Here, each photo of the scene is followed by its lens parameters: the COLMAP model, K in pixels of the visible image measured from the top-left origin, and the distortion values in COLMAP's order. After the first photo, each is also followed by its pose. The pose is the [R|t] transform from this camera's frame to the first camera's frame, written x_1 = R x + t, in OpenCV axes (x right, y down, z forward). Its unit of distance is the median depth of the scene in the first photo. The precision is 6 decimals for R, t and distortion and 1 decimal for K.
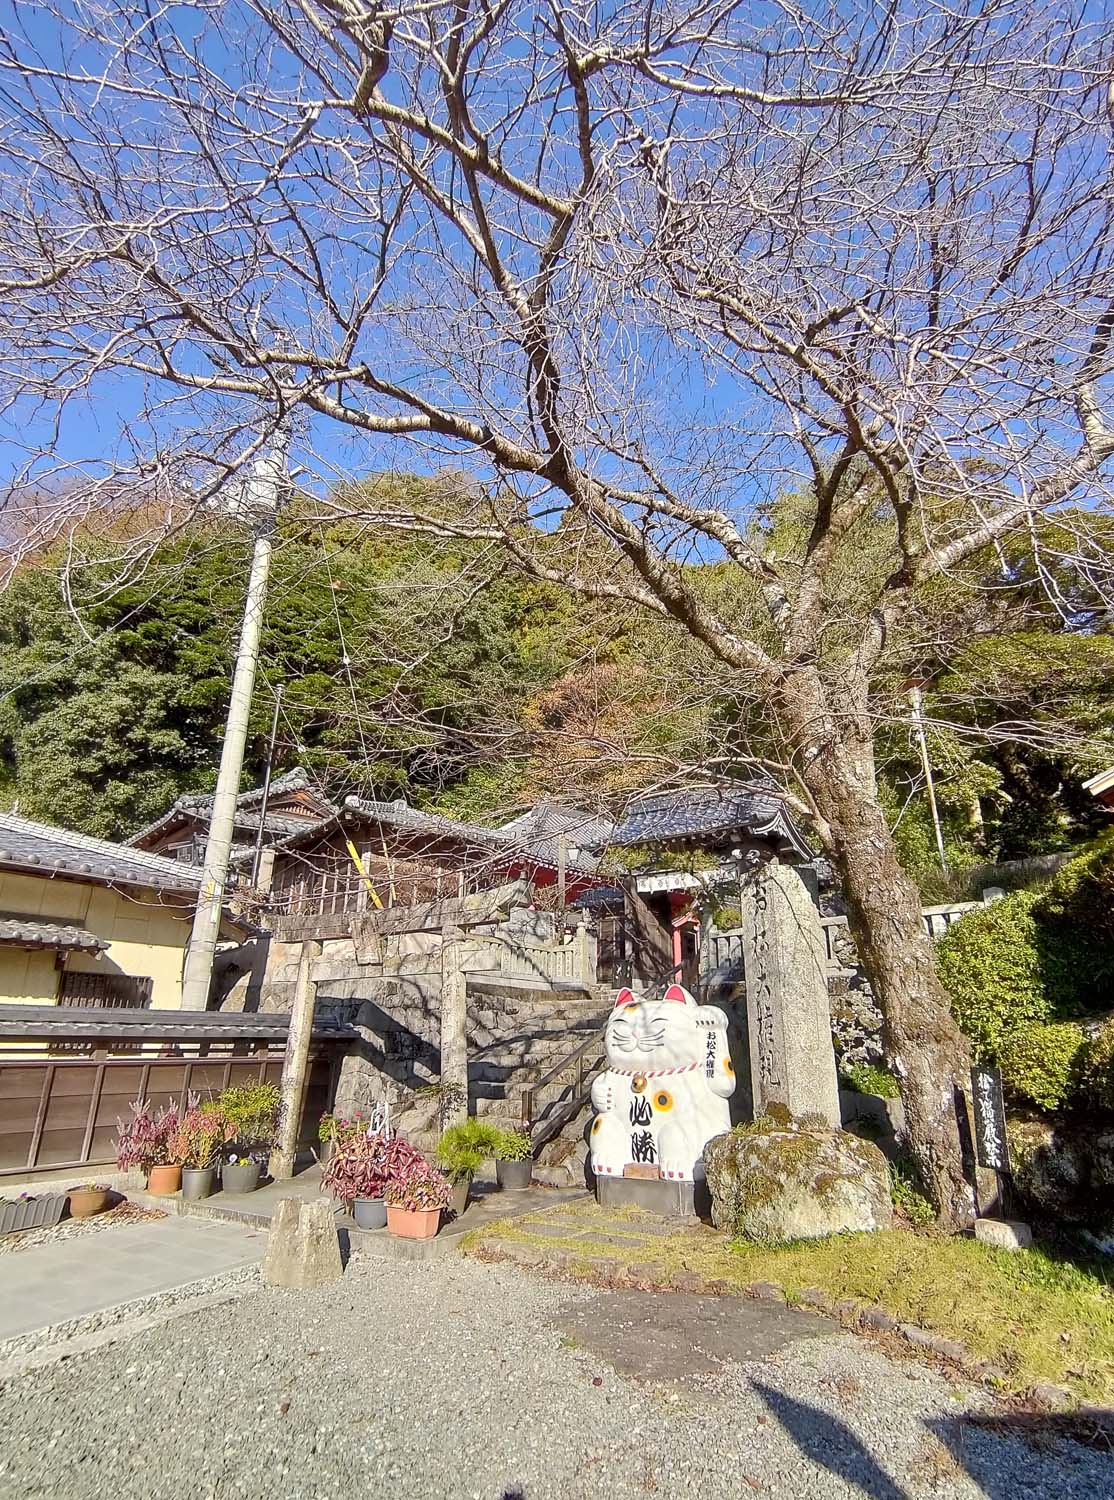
lens RADIAL K [[809.8, 0, 559.5], [0, 809.8, 750.4], [0, 0, 1]] dist [0.000949, 0.000094]
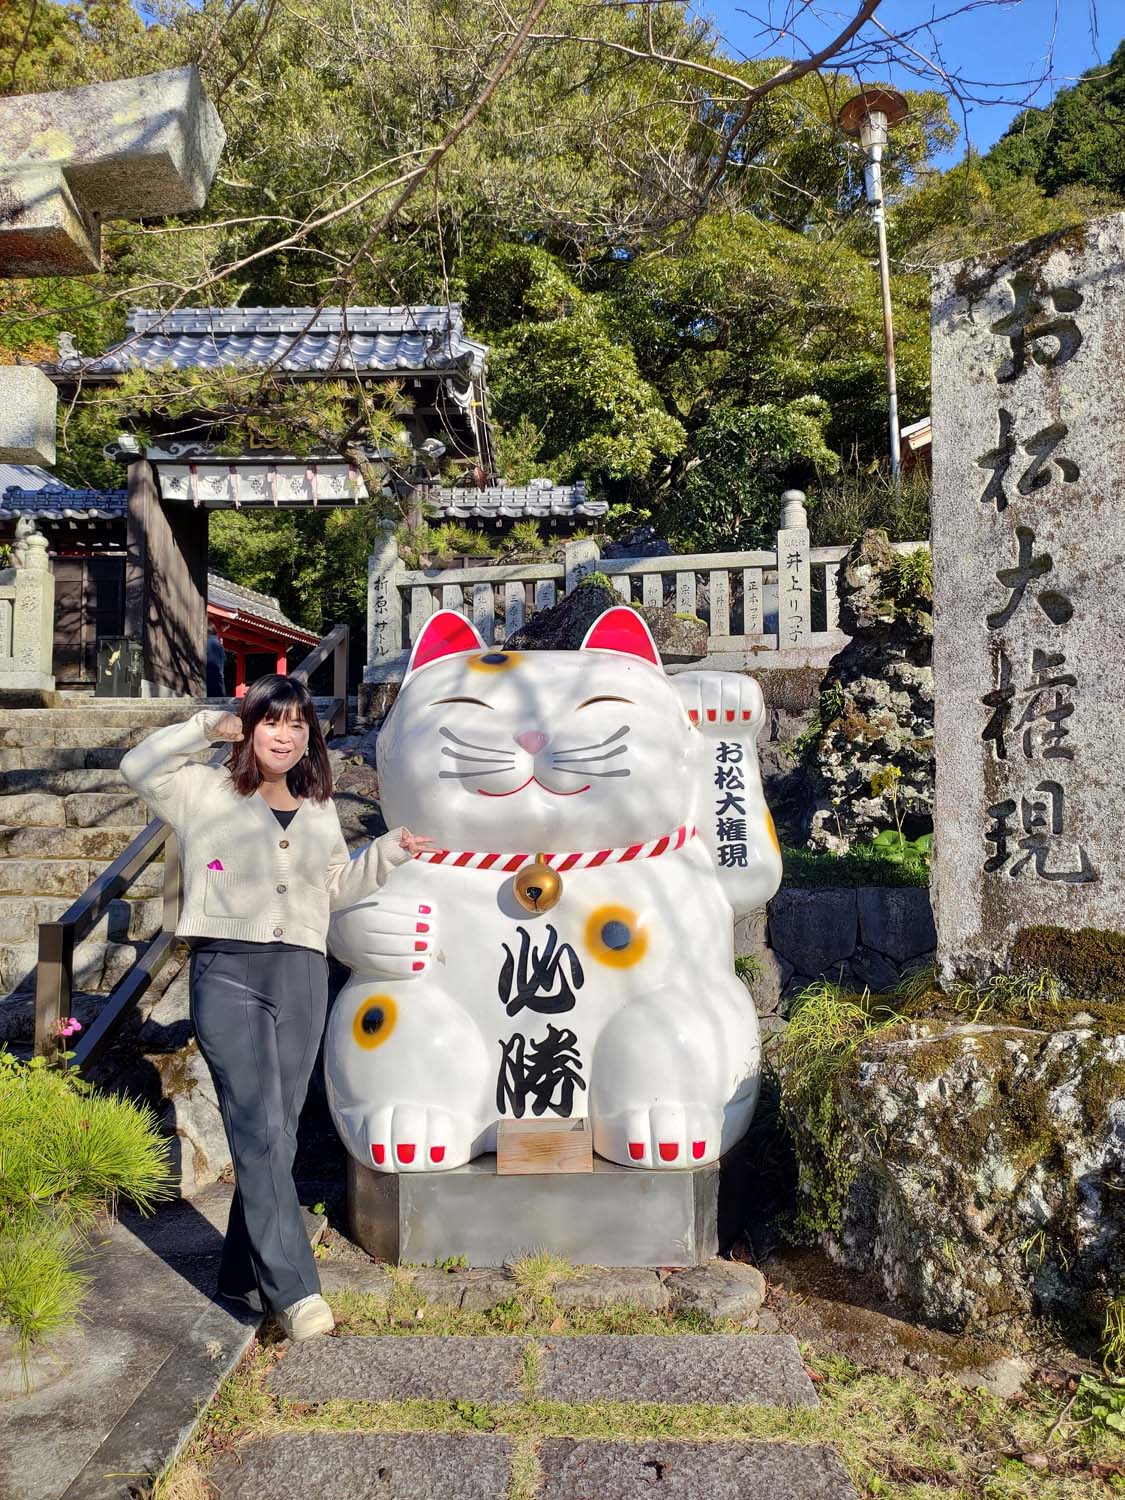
lens RADIAL K [[1118.7, 0, 561.9], [0, 1118.7, 751.9], [0, 0, 1]] dist [0.003577, 0.000454]
pose [[0.823338, 0.033148, 0.566582, -0.144215], [-0.187420, 0.958170, 0.216295, 0.268237], [-0.535713, -0.284273, 0.795110, 0.674235]]
